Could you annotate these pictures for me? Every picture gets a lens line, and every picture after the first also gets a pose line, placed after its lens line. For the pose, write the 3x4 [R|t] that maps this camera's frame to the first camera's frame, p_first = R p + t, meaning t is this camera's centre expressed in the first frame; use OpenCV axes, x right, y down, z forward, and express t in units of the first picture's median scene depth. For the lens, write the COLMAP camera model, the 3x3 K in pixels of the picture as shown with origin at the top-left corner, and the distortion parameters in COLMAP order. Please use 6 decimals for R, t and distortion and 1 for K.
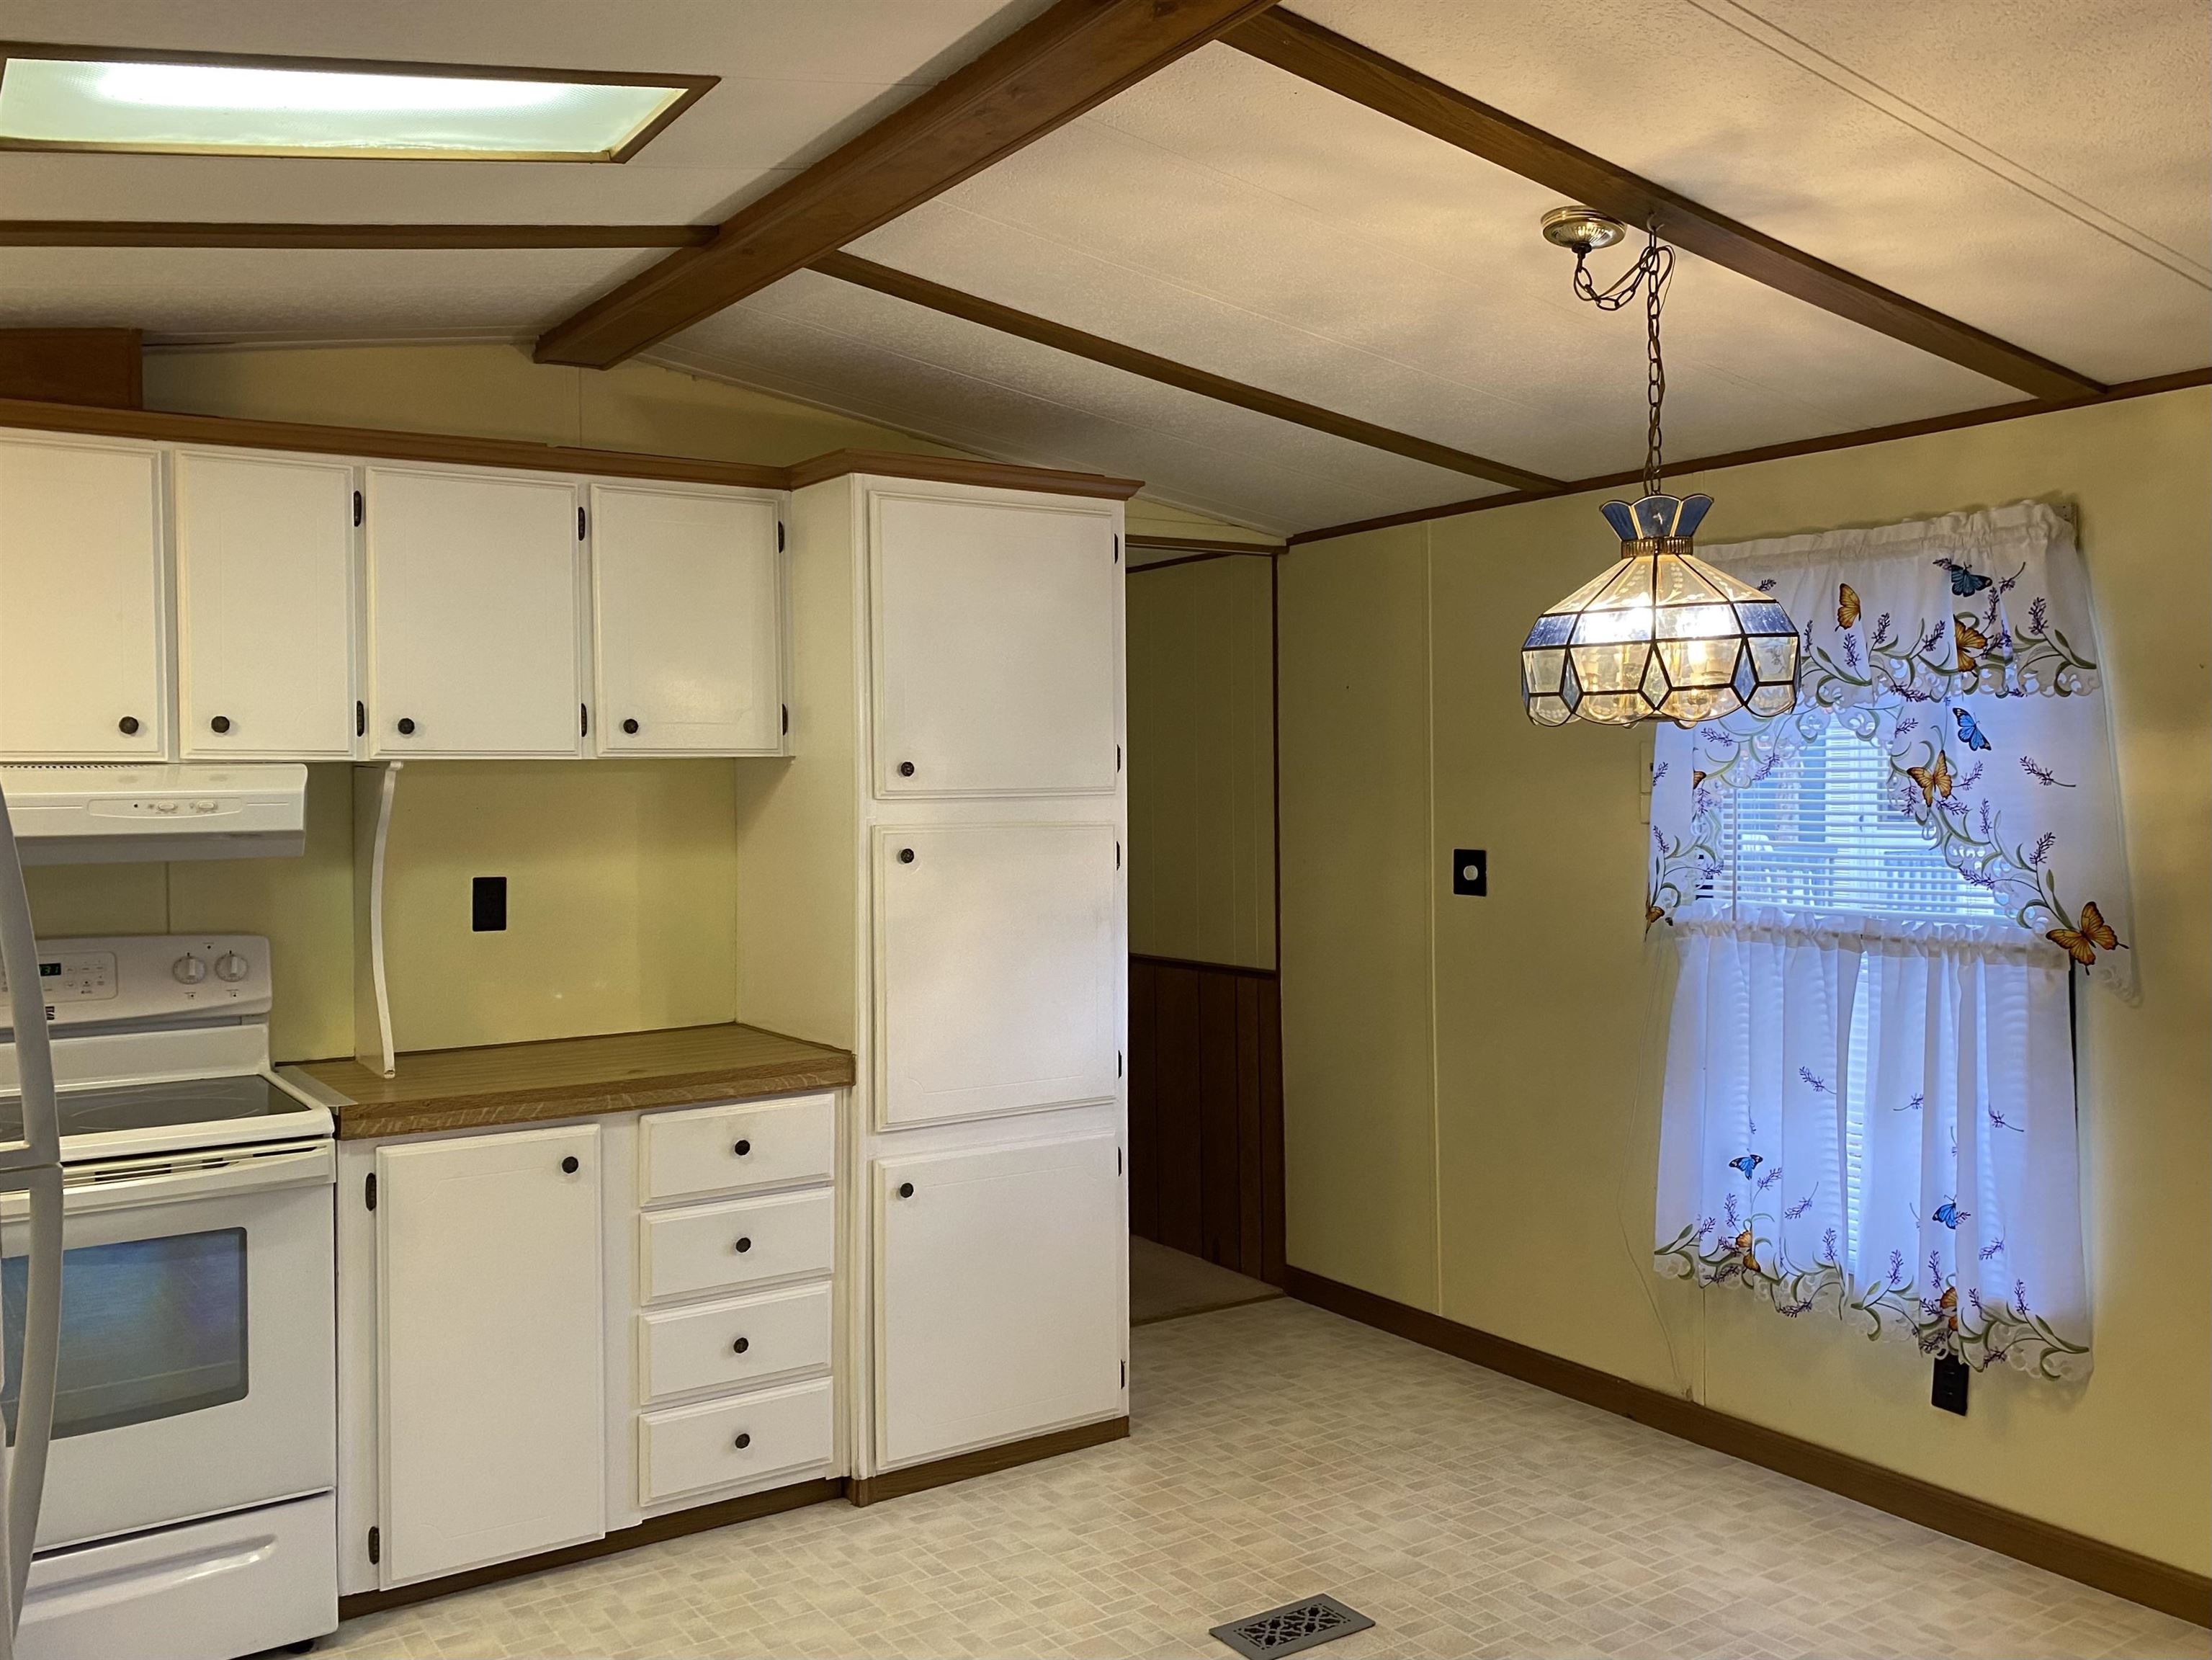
lens RADIAL K [[1867.7, 0, 1089.1], [0, 1867.7, 813.5], [0, 0, 1]] dist [0.060469, -0.067133]
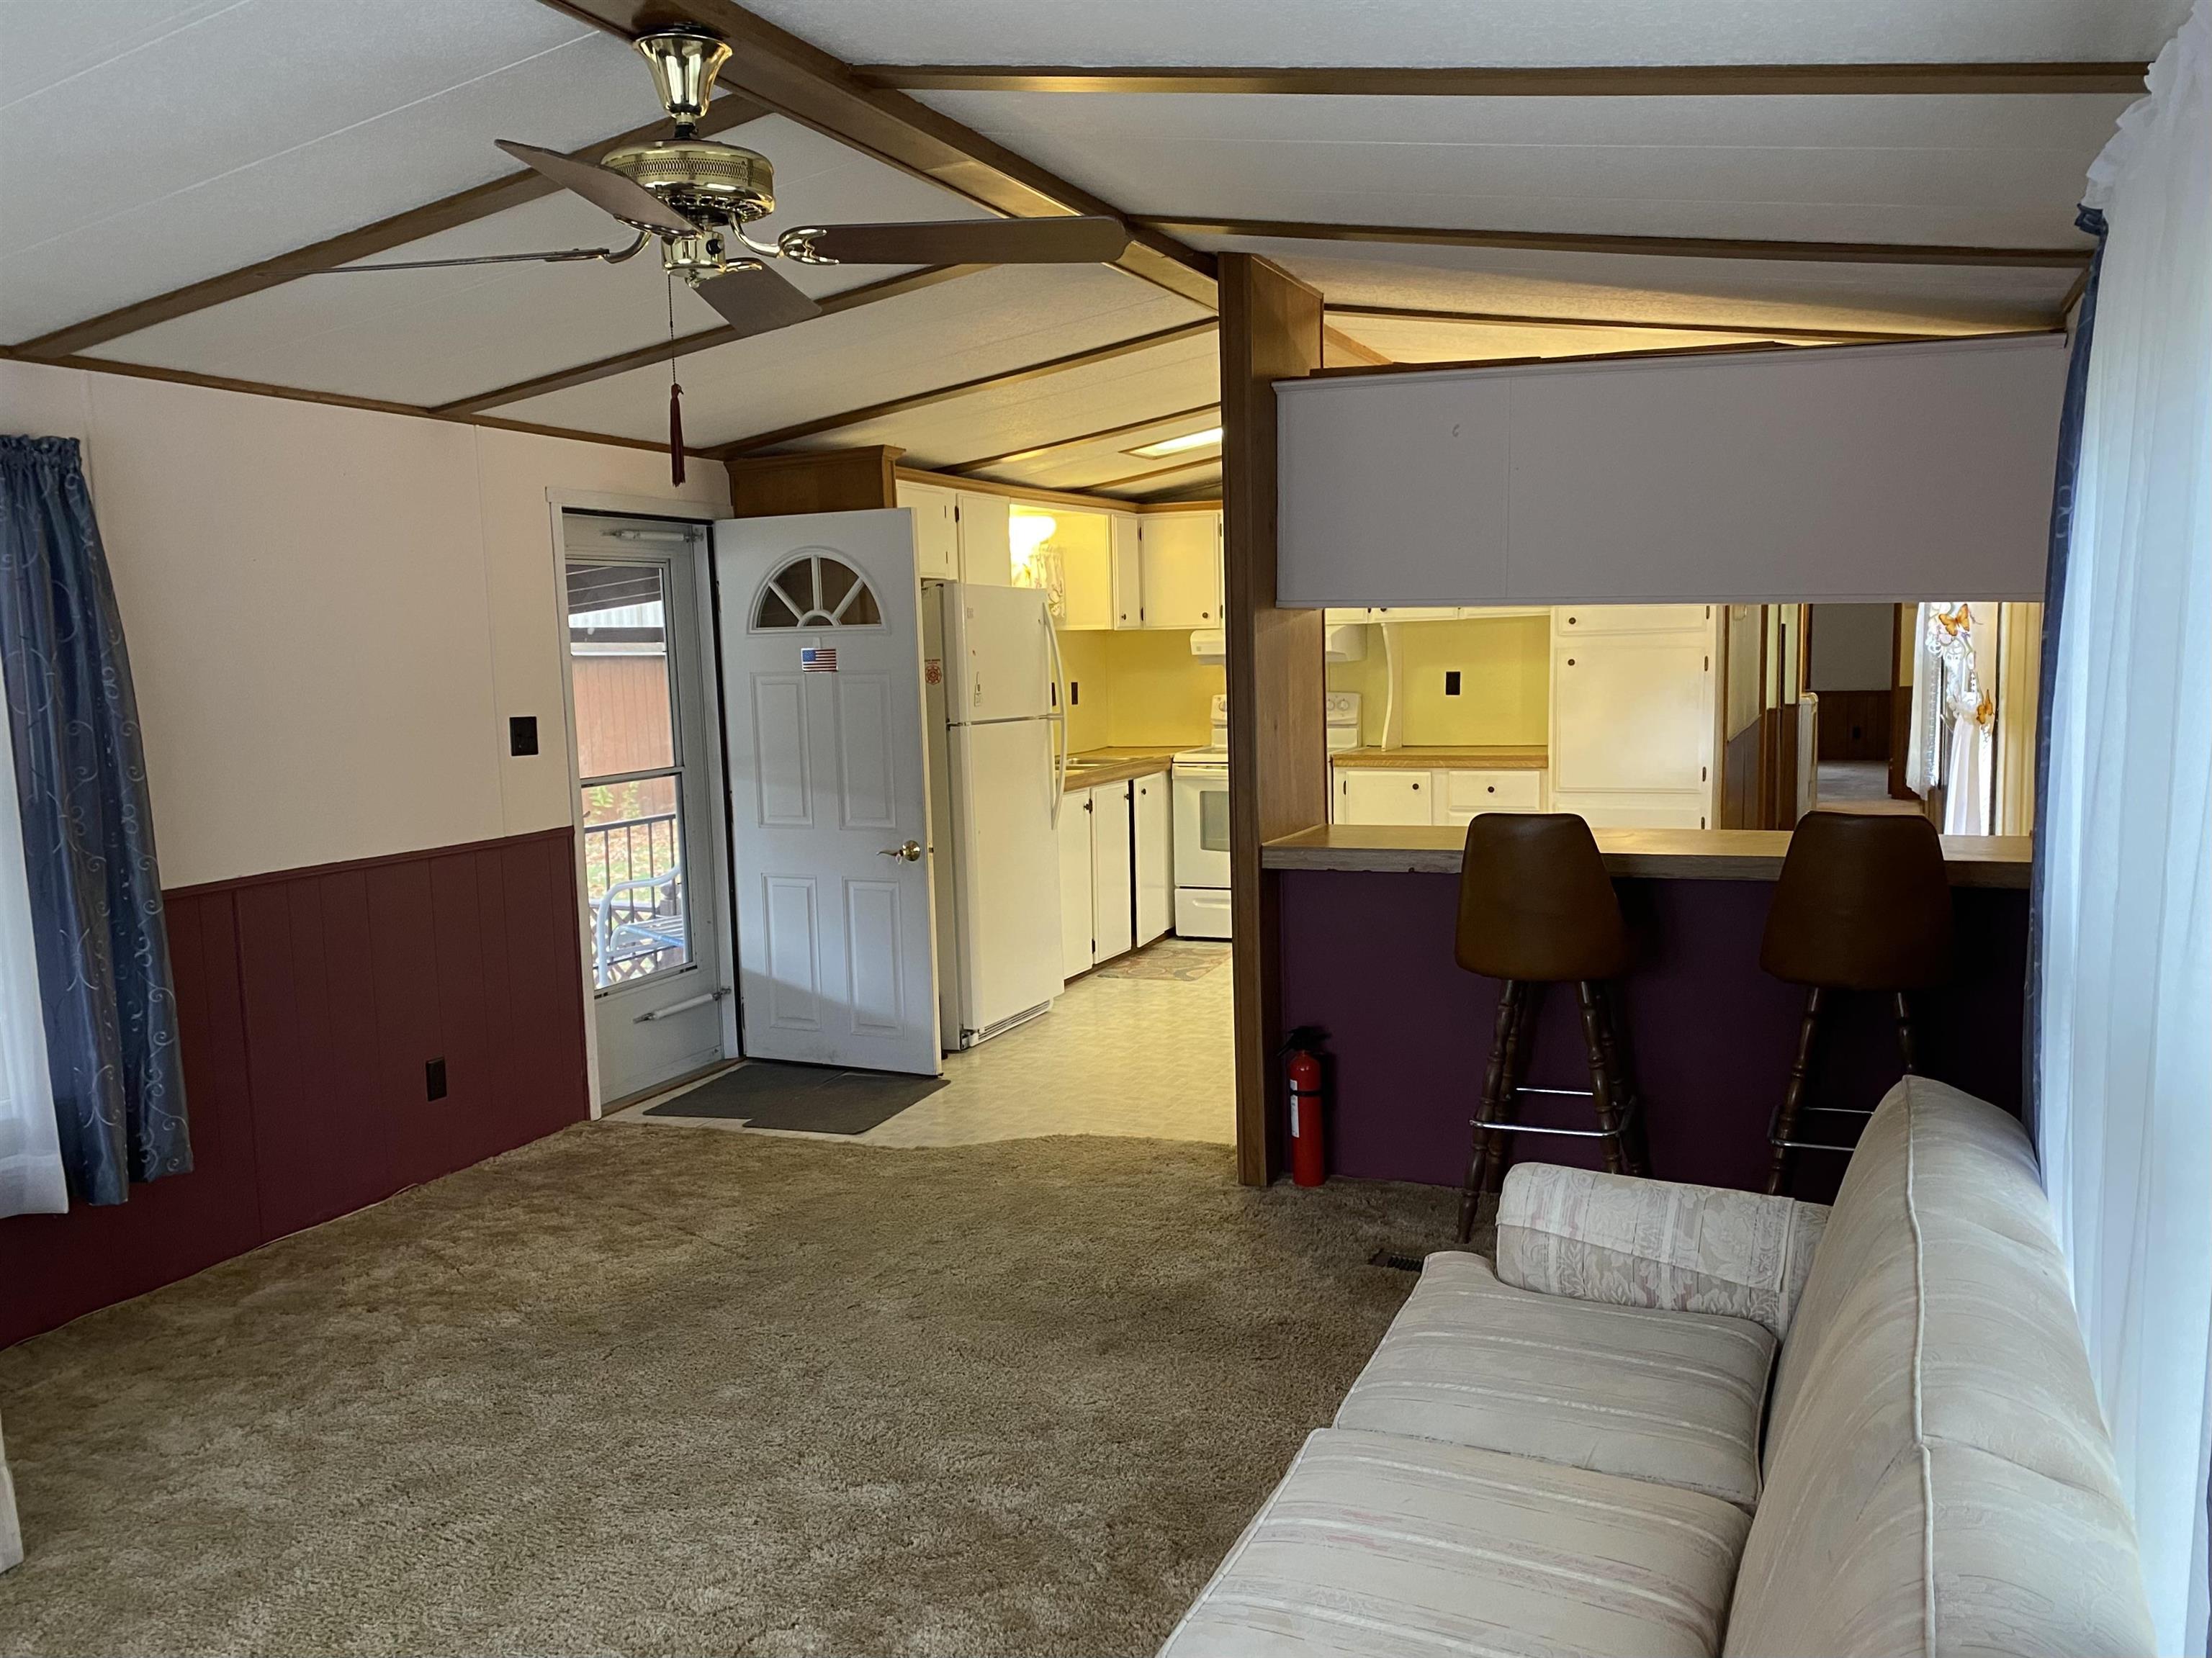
lens RADIAL K [[1727.1, 0, 1058.8], [0, 1727.1, 851.8], [0, 0, 1]] dist [0.050510, -0.025522]
pose [[0.527811, 0.098007, -0.843688, 1.337839], [0.005438, 0.992910, 0.118743, -0.001418], [0.849344, -0.067261, 0.523536, -0.569782]]
